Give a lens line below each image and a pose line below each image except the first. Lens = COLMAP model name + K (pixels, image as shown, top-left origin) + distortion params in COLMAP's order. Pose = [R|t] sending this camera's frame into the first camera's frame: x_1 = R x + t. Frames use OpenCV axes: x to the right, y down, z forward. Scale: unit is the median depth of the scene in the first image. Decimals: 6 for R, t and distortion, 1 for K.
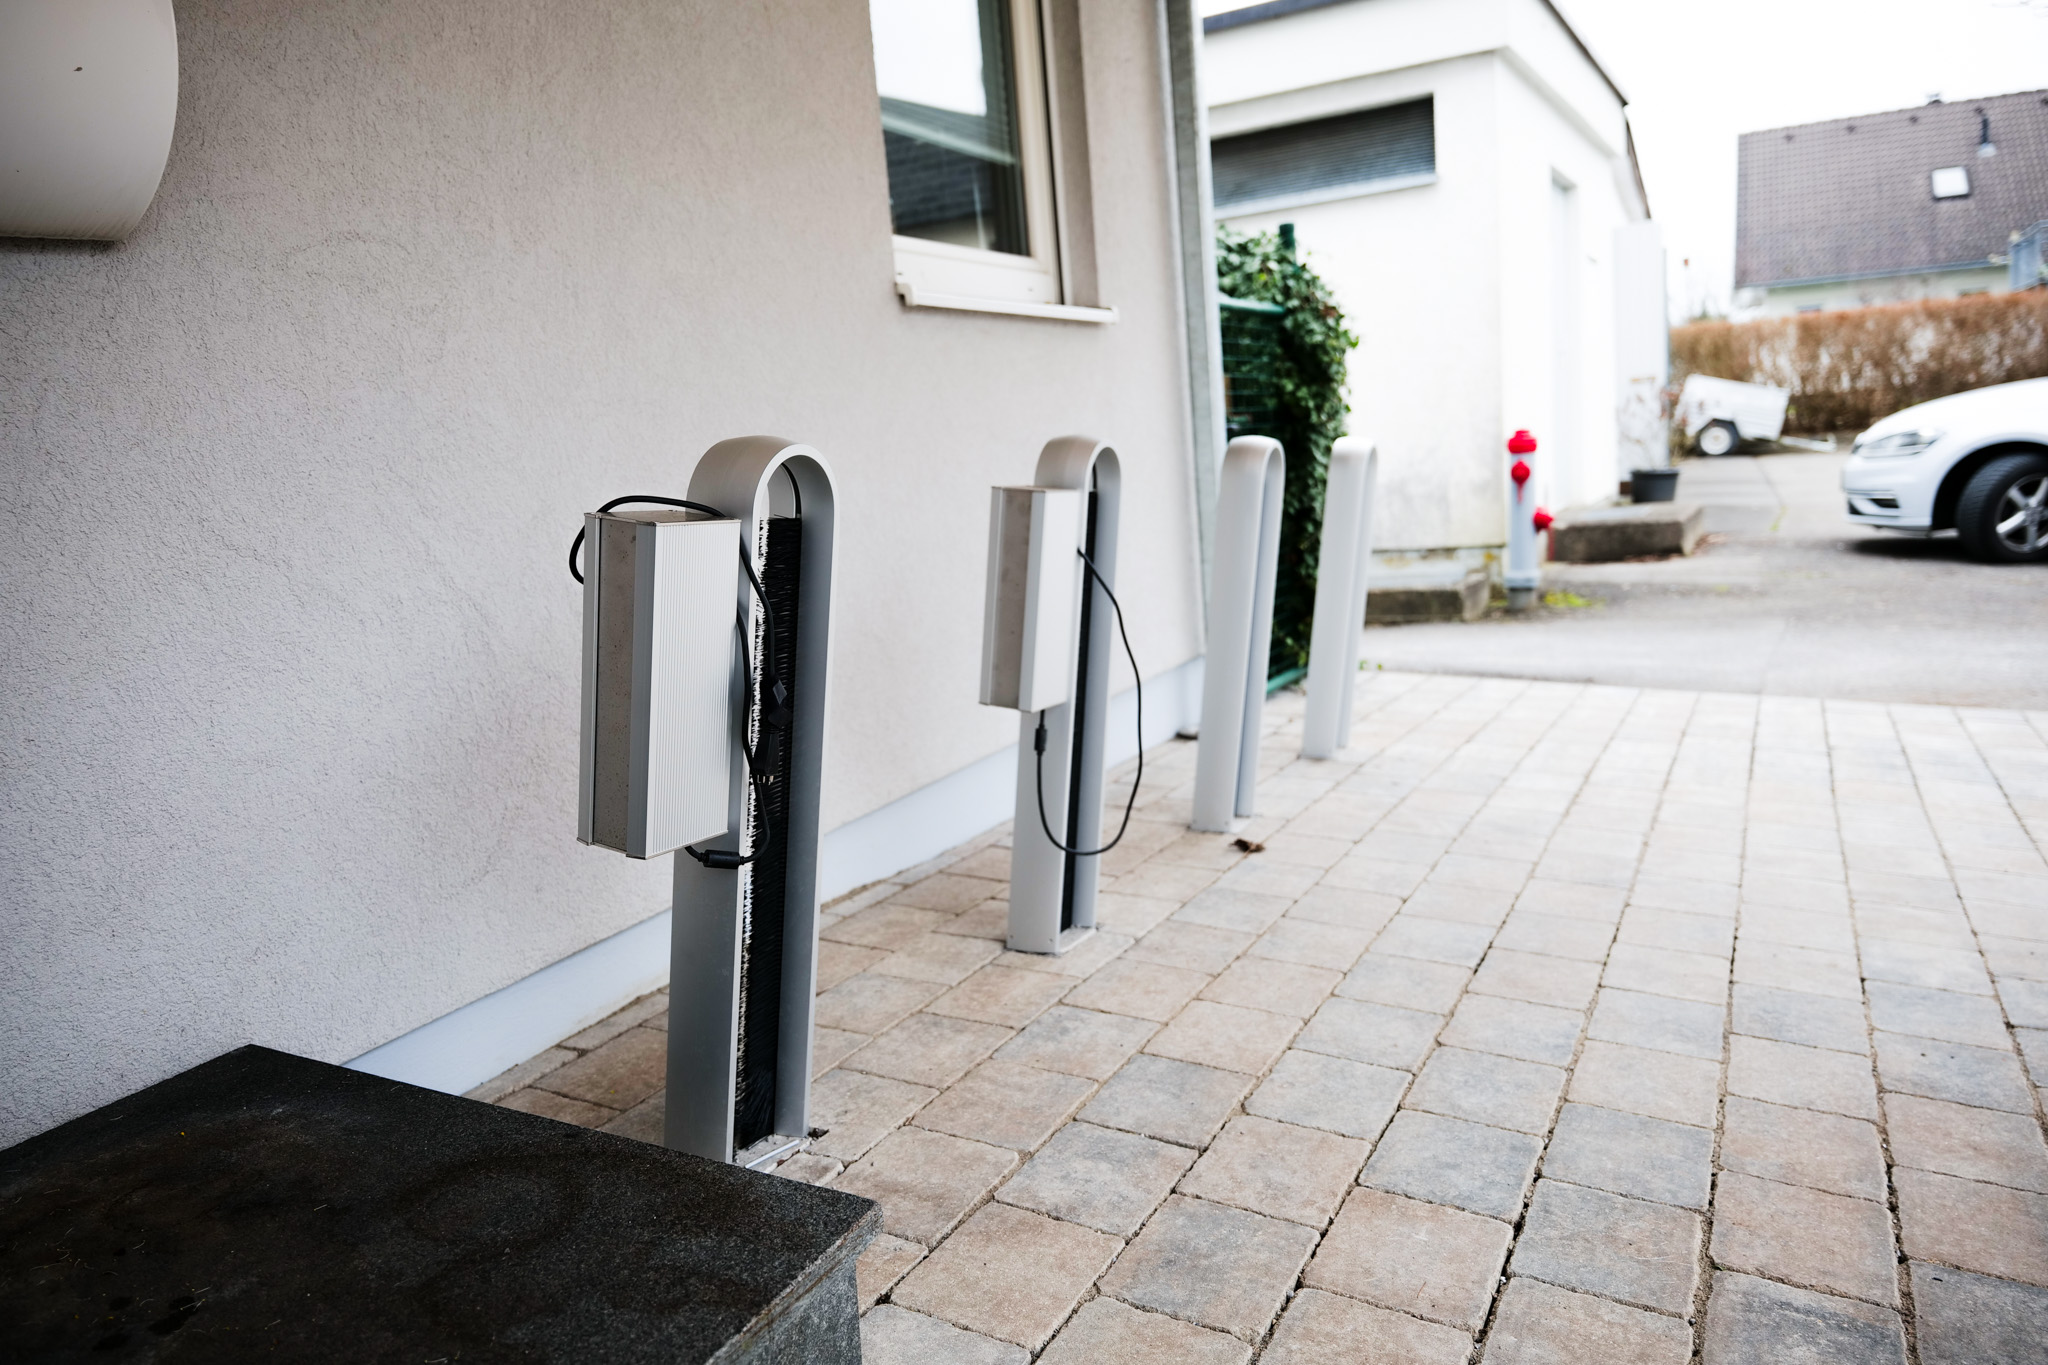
lens RADIAL K [[1399.2, 0, 1021.0], [0, 1399.2, 680.5], [0, 0, 1]] dist [0.022674, -0.033863]
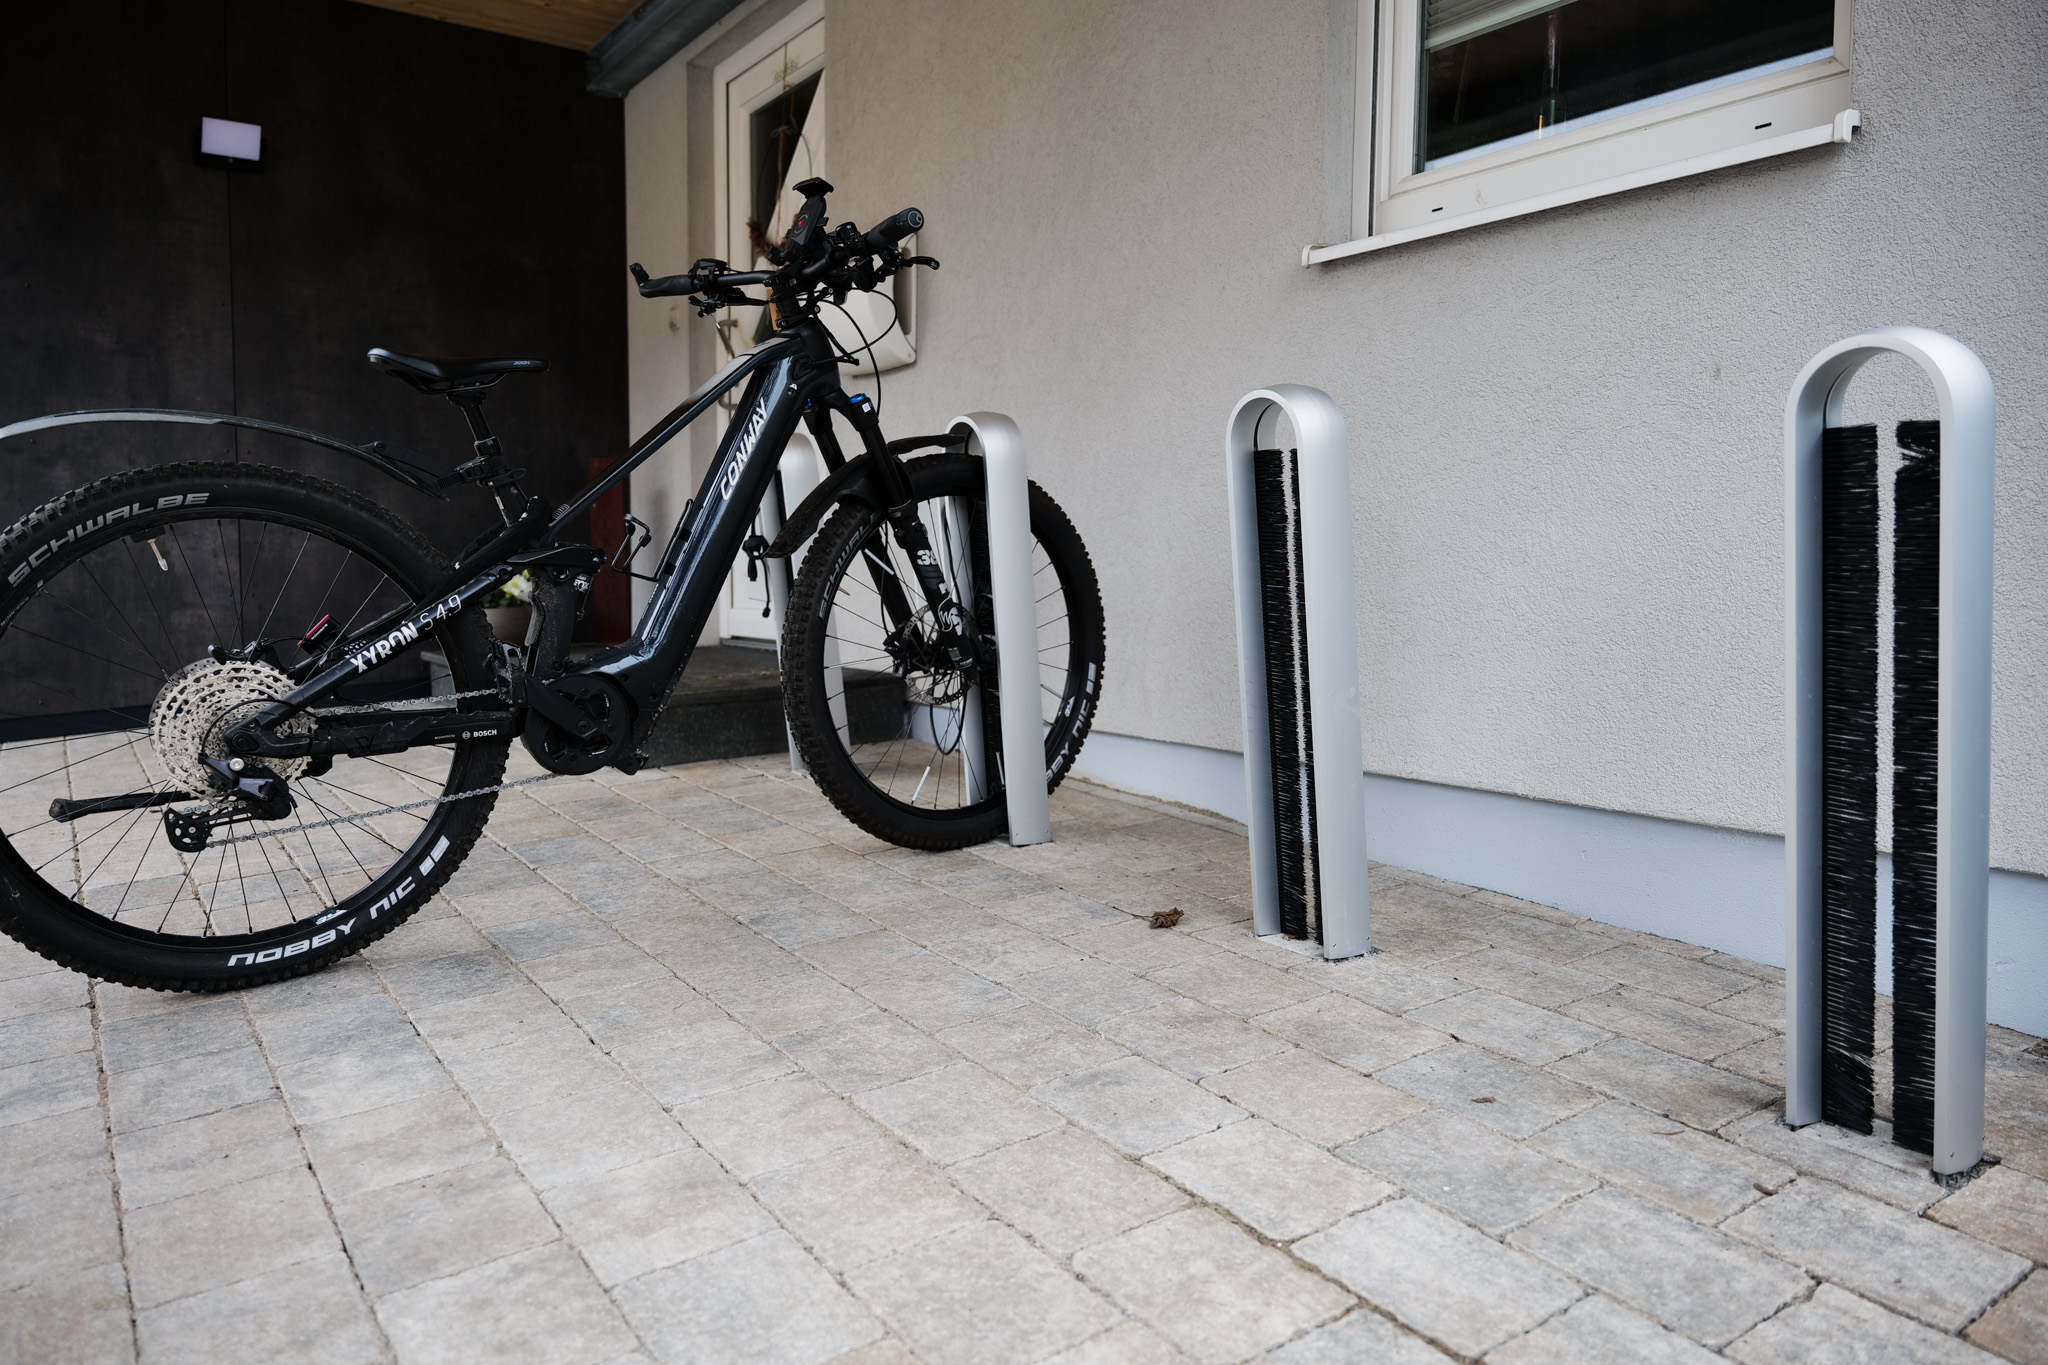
lens RADIAL K [[1399.4, 0, 1024.0], [0, 1399.4, 682.5], [0, 0, 1]] dist [0.028409, -0.046803]
pose [[-0.453468, 0.148614, -0.878795, 1.280030], [-0.120321, 0.966767, 0.225578, -0.260590], [0.883114, 0.208029, -0.420517, 1.821735]]
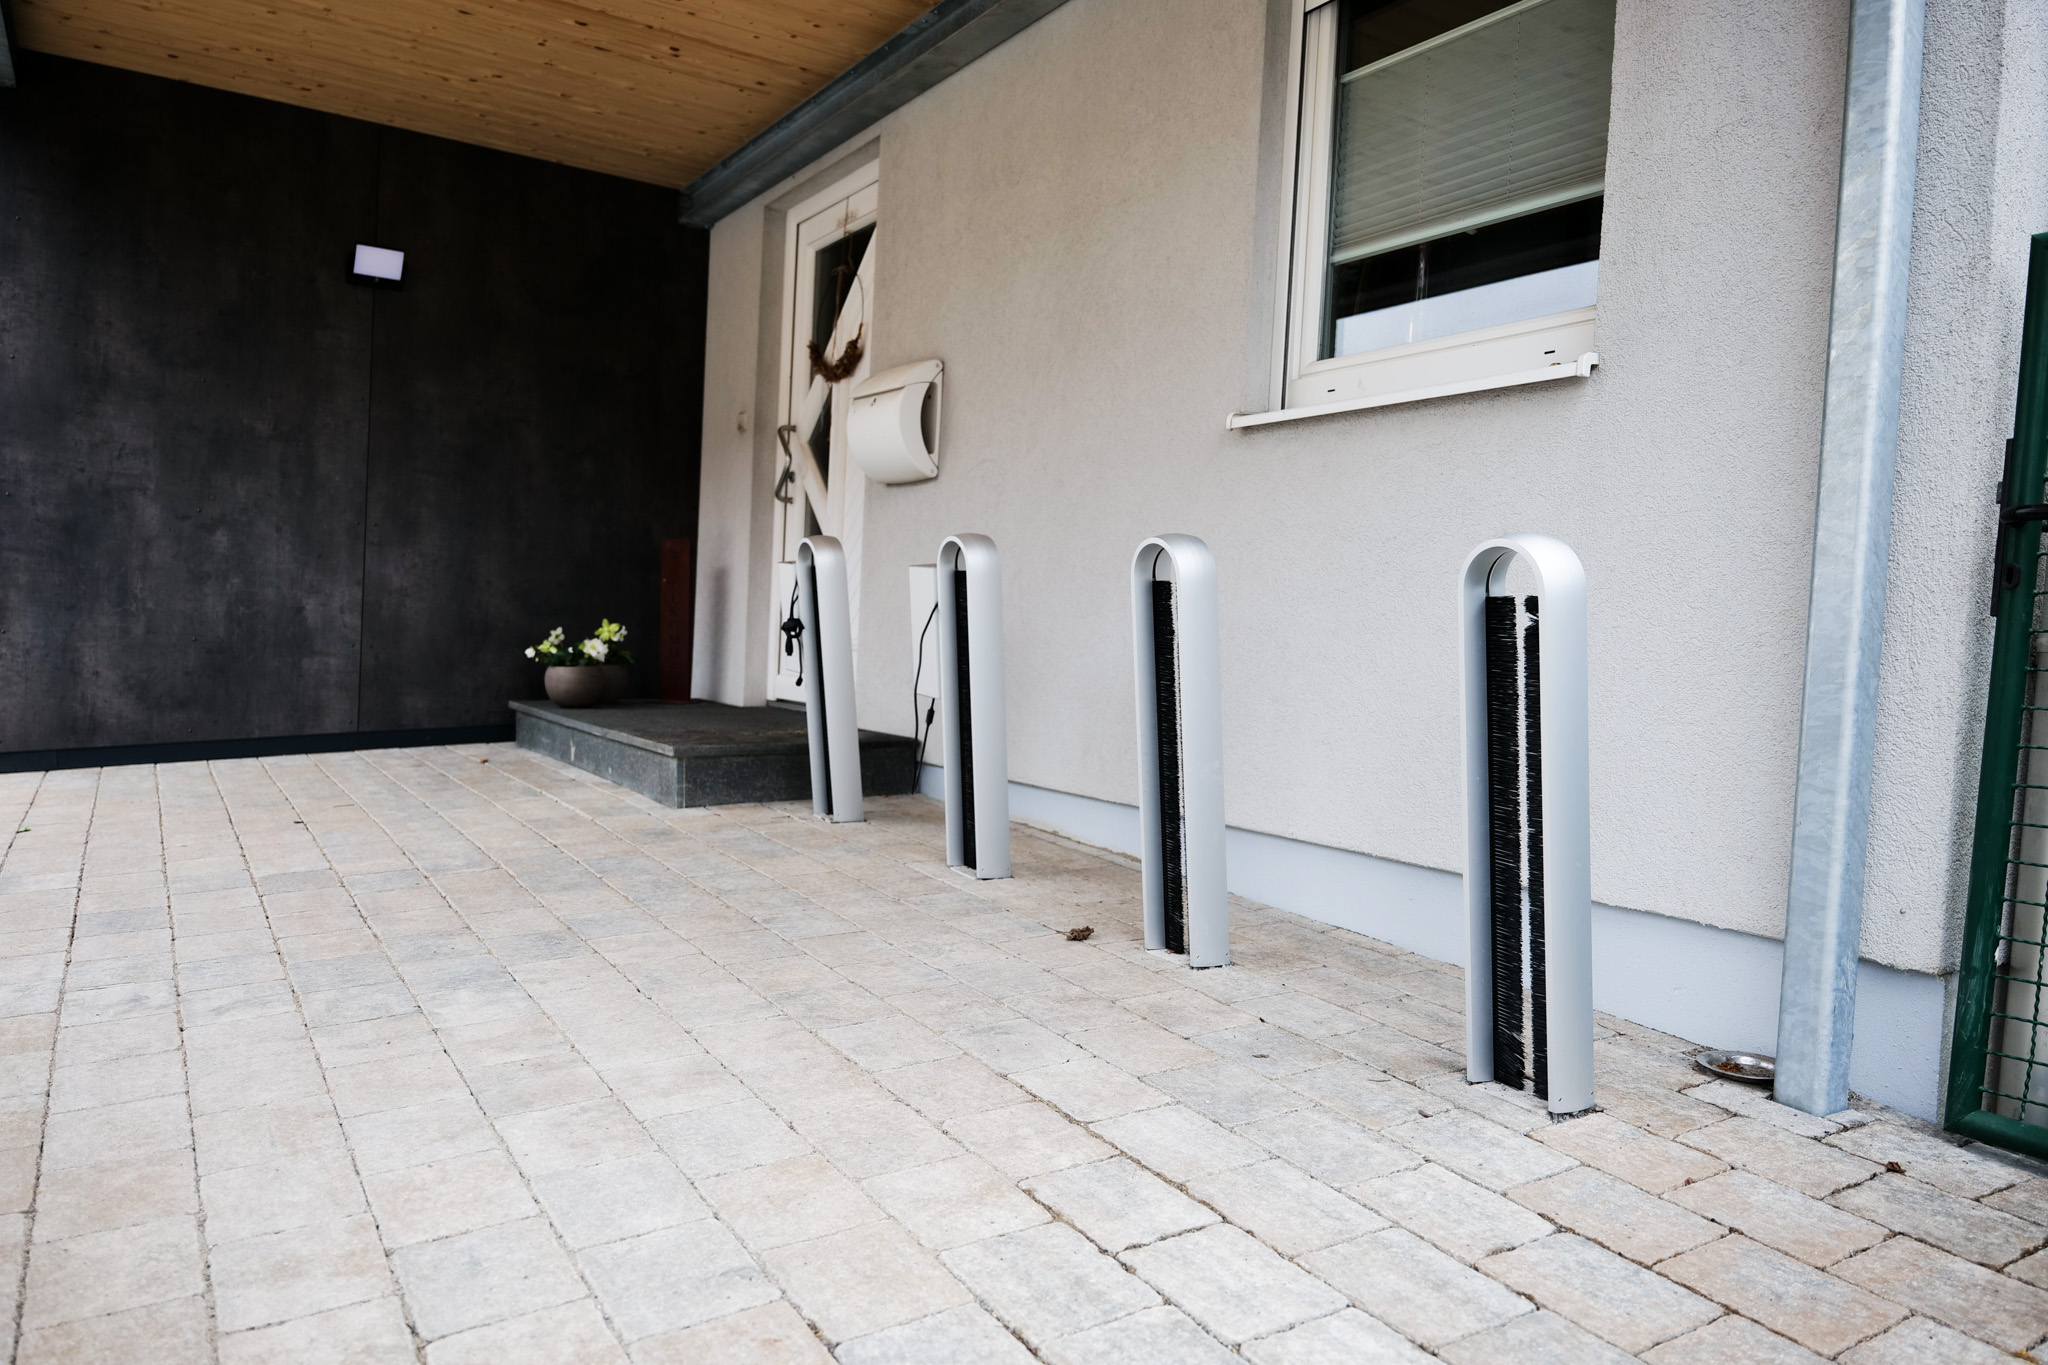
lens RADIAL K [[1404.6, 0, 1017.0], [0, 1404.6, 688.9], [0, 0, 1]] dist [0.039240, -0.065638]
pose [[-0.499776, 0.087057, -0.861768, 1.546752], [-0.153653, 0.970245, 0.187126, -0.351196], [0.852417, 0.225935, -0.471529, 2.072316]]
